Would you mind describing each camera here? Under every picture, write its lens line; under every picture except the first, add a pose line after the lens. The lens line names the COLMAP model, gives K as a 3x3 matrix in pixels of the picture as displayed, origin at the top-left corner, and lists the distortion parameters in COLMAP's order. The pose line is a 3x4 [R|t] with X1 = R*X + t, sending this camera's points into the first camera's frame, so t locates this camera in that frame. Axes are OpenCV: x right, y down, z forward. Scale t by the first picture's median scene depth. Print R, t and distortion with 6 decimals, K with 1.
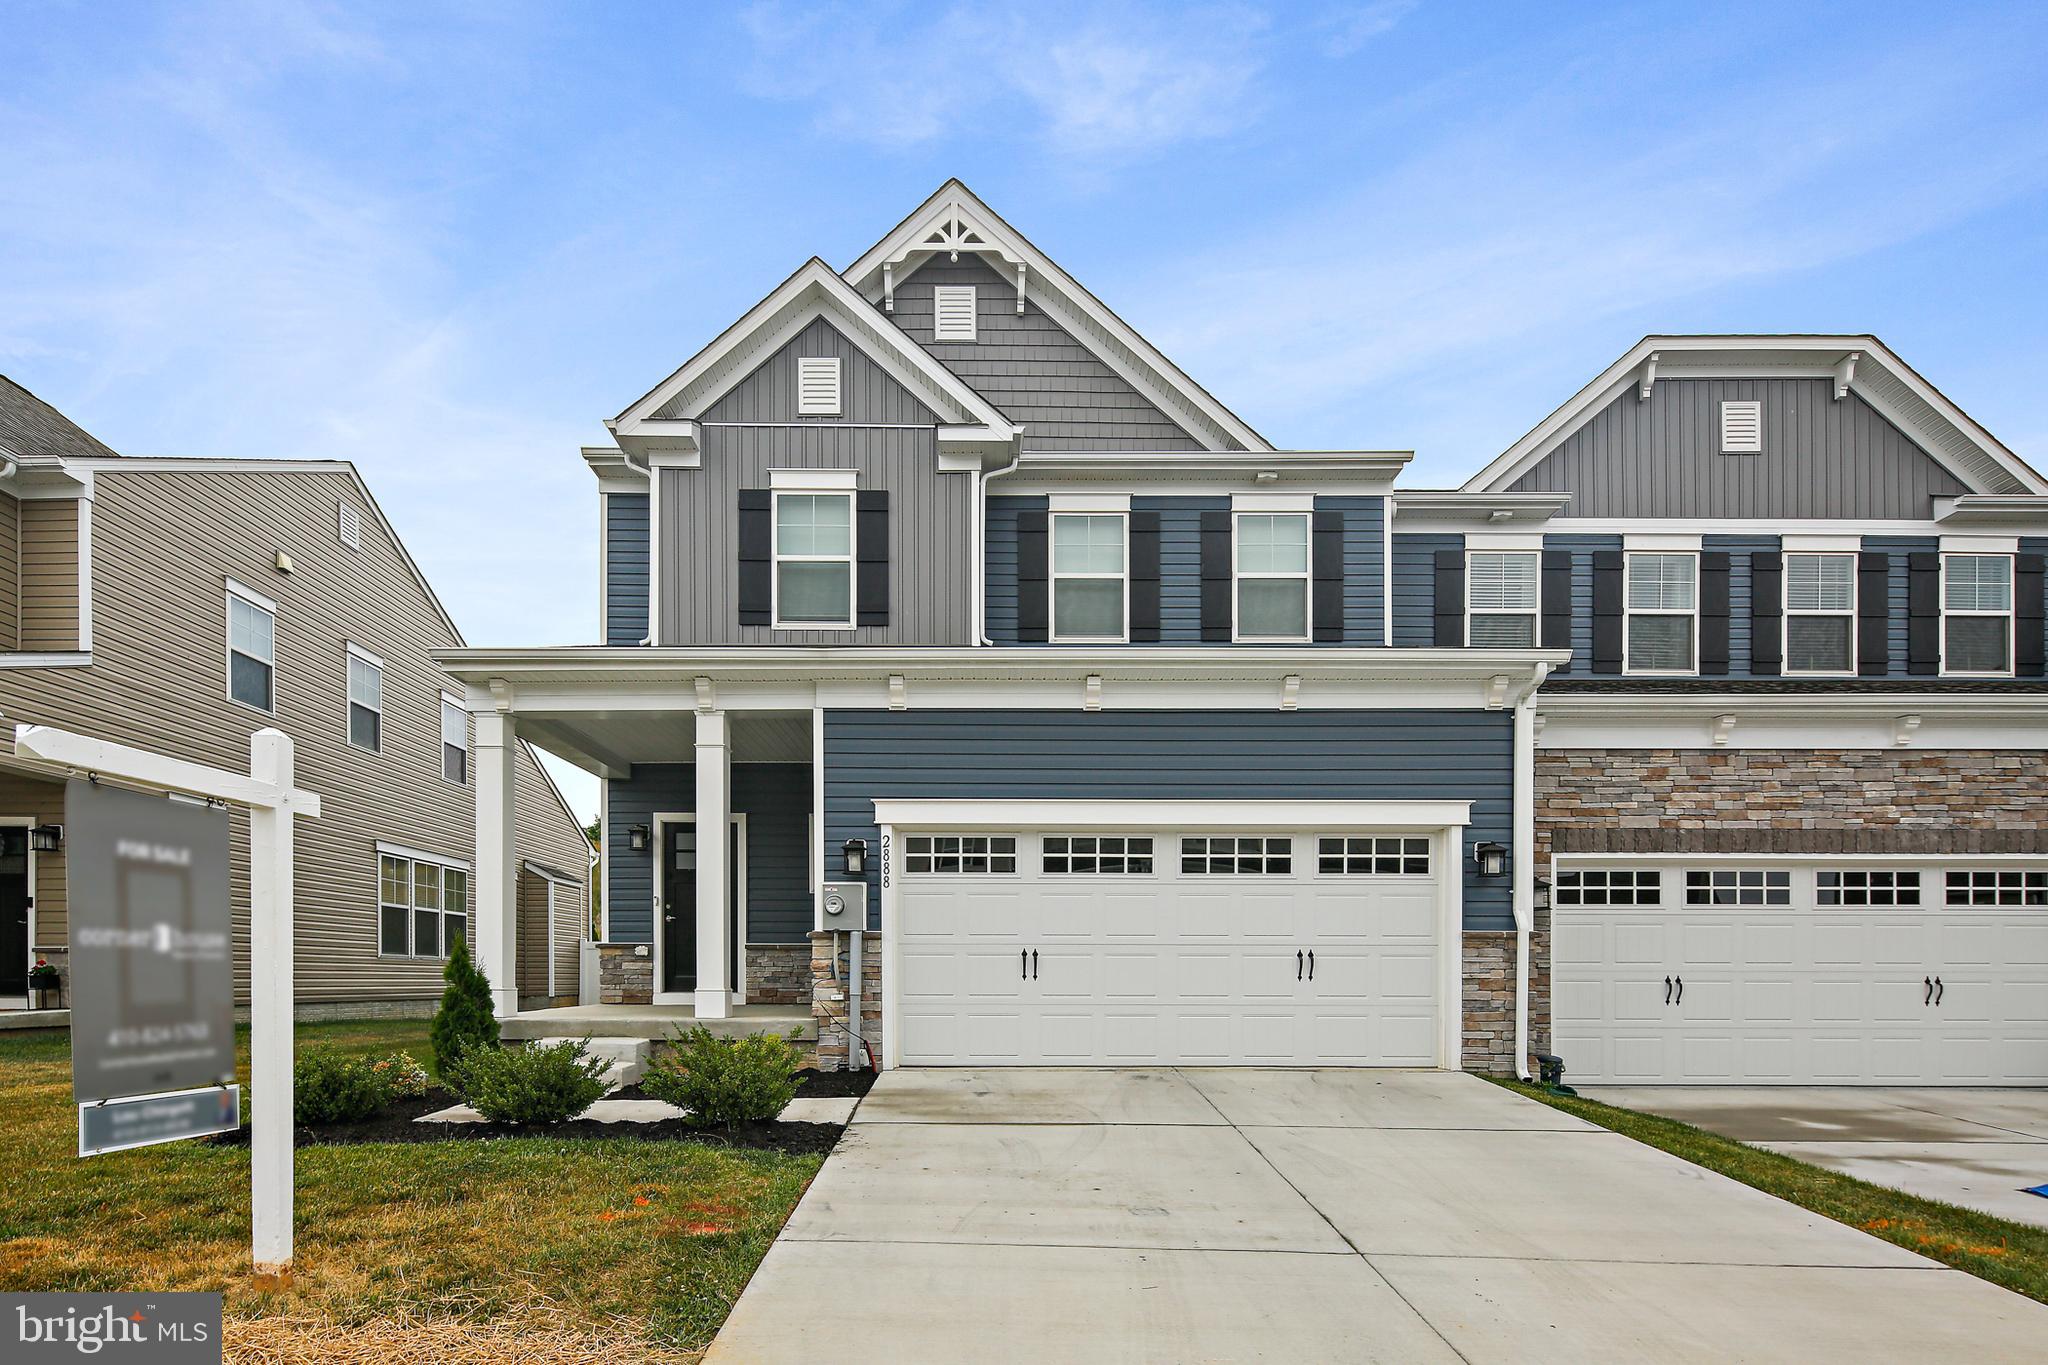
lens RADIAL K [[997.3, 0, 977.0], [0, 997.3, 780.8], [0, 0, 1]] dist [0.003585, -0.000465]
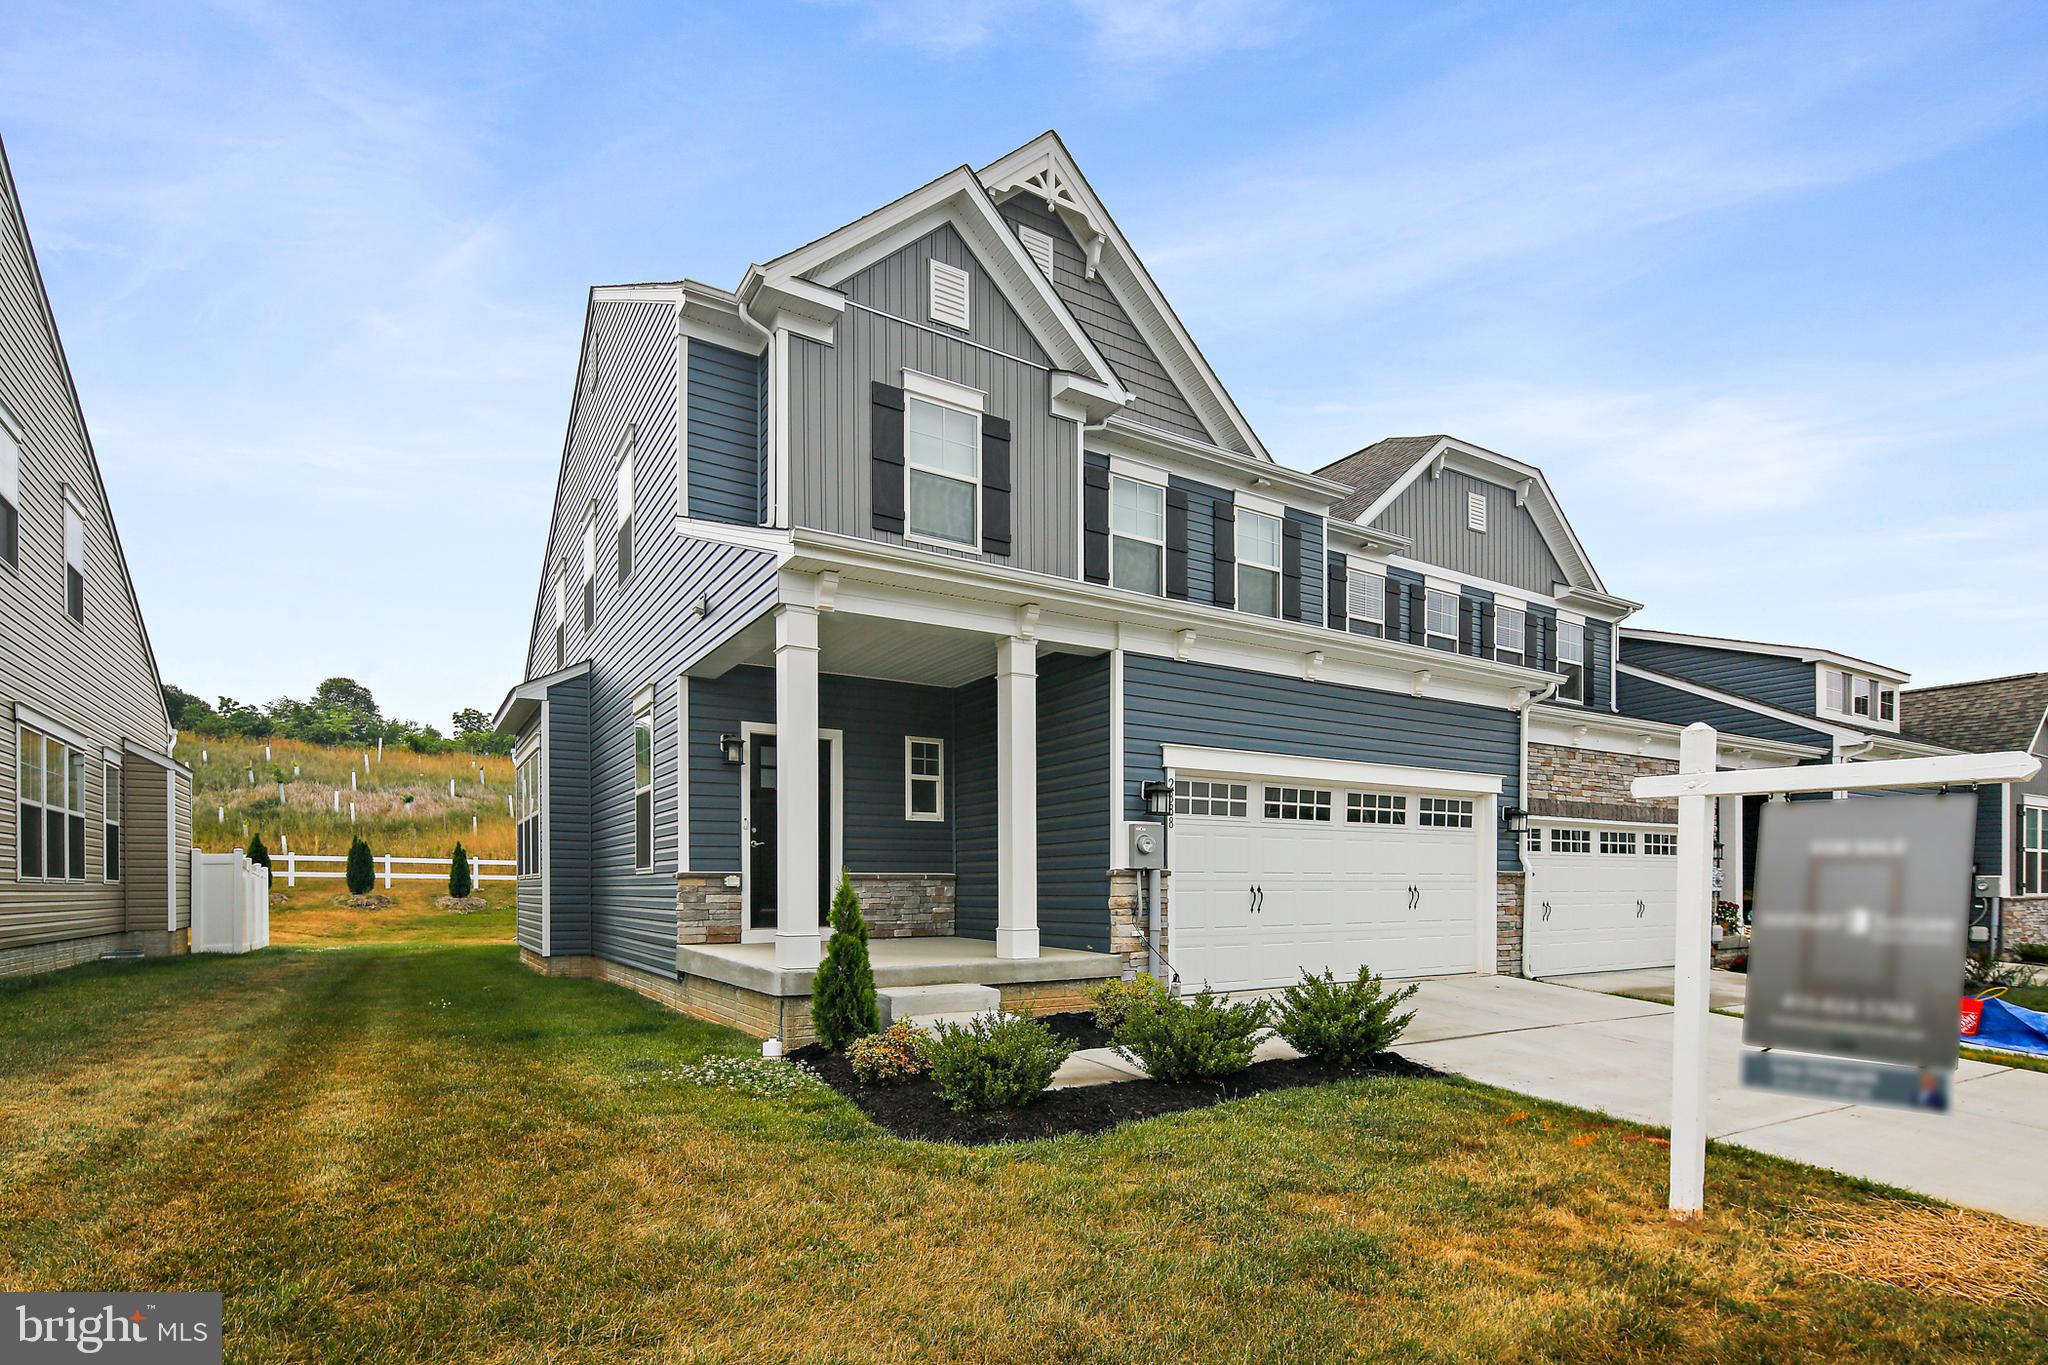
lens RADIAL K [[997.3, 0, 1019.8], [0, 997.3, 684.2], [0, 0, 1]] dist [0.003585, -0.000465]
pose [[0.845540, 0.102346, 0.524011, -0.586643], [-0.099385, 0.994473, -0.033867, 0.005266], [-0.524580, -0.023444, 0.851038, 0.137204]]
